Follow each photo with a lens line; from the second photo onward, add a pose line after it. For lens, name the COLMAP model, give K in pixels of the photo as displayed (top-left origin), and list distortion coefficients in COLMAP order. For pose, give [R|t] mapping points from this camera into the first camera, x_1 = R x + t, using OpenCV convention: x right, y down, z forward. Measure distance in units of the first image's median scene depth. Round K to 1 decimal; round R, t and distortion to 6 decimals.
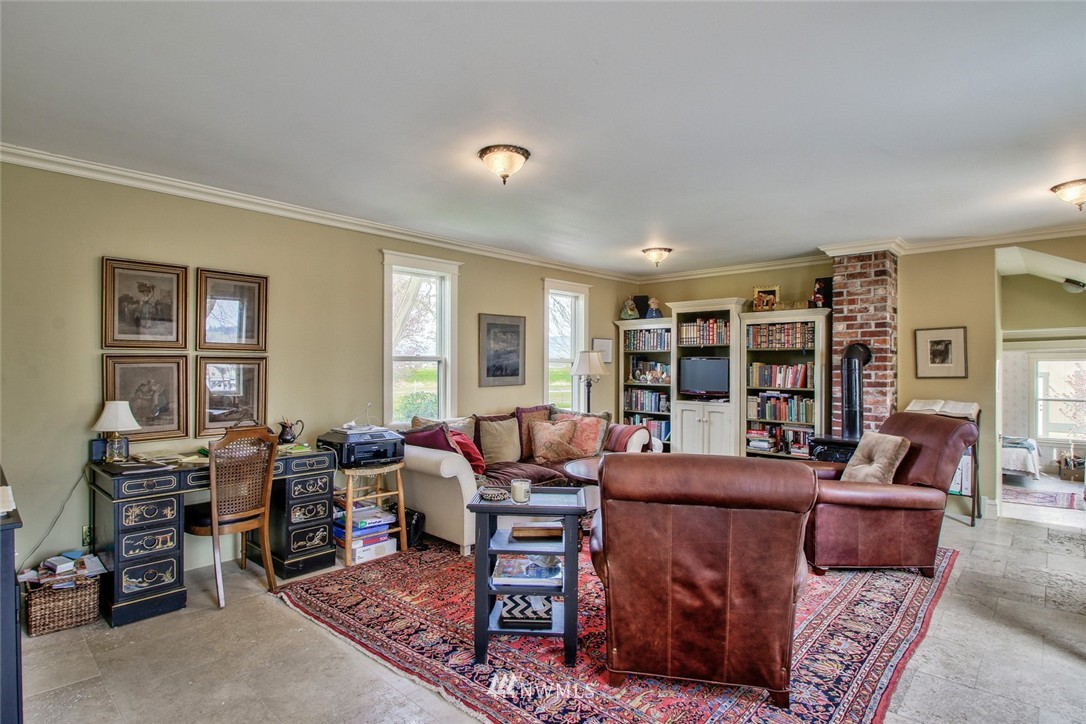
lens RADIAL K [[554.8, 0, 542.0], [0, 554.8, 365.5], [0, 0, 1]] dist [0.003300, -0.000549]
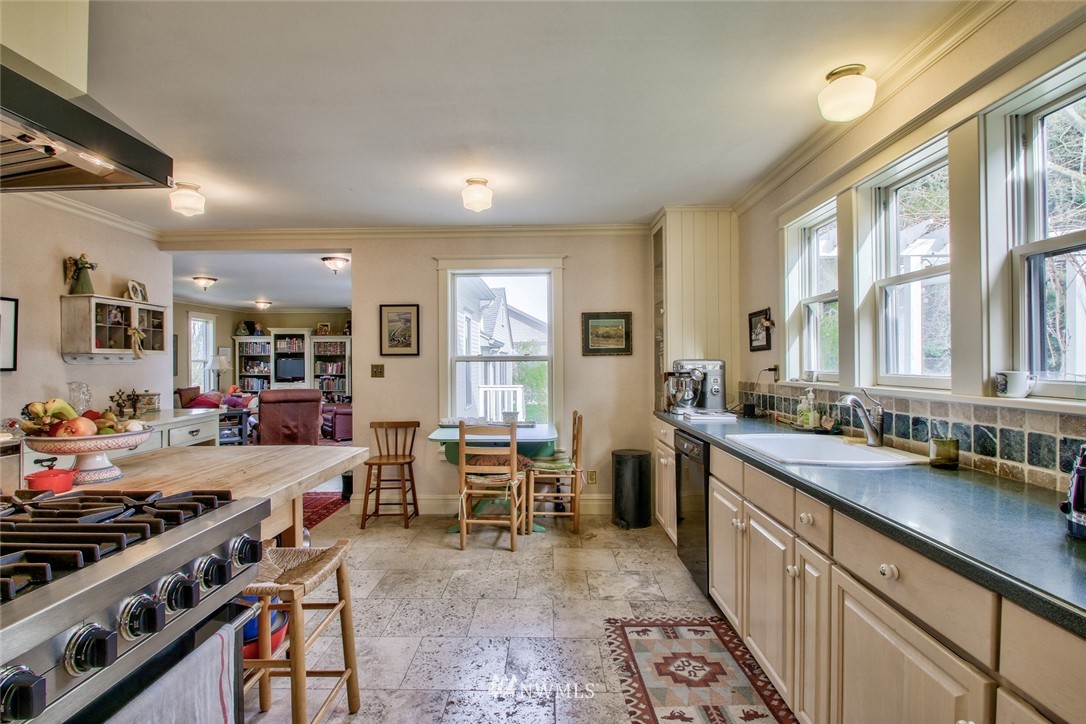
lens RADIAL K [[554.8, 0, 543.2], [0, 554.8, 362.6], [0, 0, 1]] dist [0.003300, -0.000549]
pose [[0.755803, -0.008491, 0.654744, -0.277175], [0.007328, 0.999963, 0.004508, -0.004002], [-0.654758, 0.001391, 0.755837, -0.932383]]
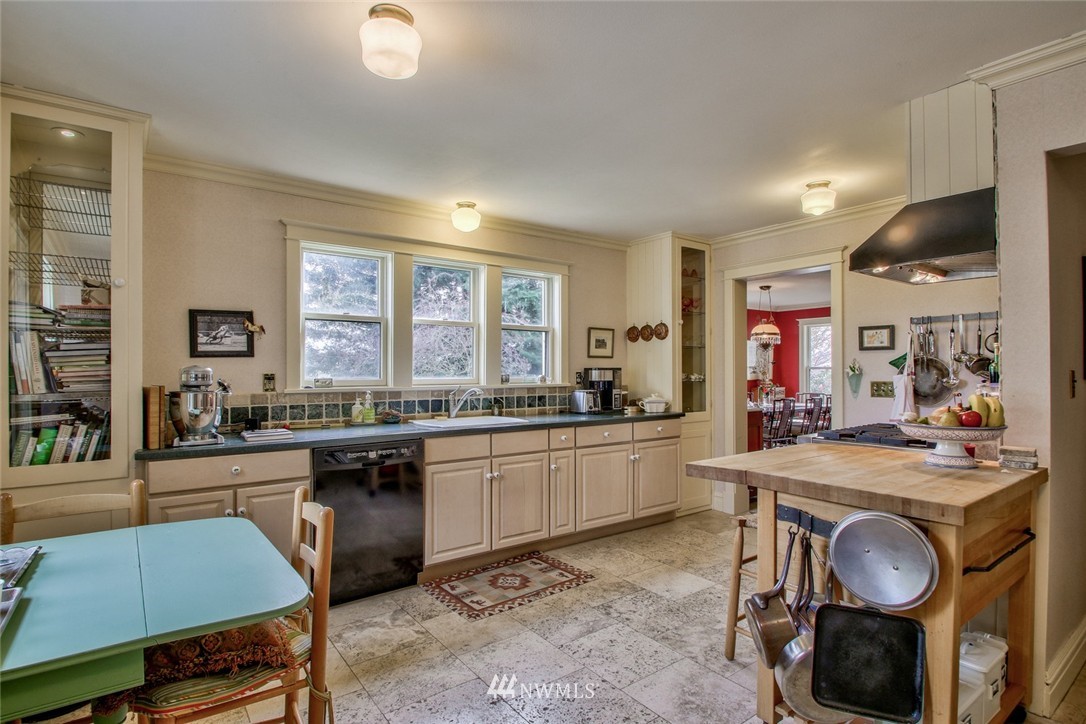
lens RADIAL K [[554.8, 0, 524.8], [0, 554.8, 366.6], [0, 0, 1]] dist [0.003300, -0.000549]
pose [[-0.979859, -0.004890, 0.199632, 0.421371], [-0.006361, 0.999957, -0.006728, 0.005067], [-0.199590, -0.007862, -0.979848, 1.737547]]
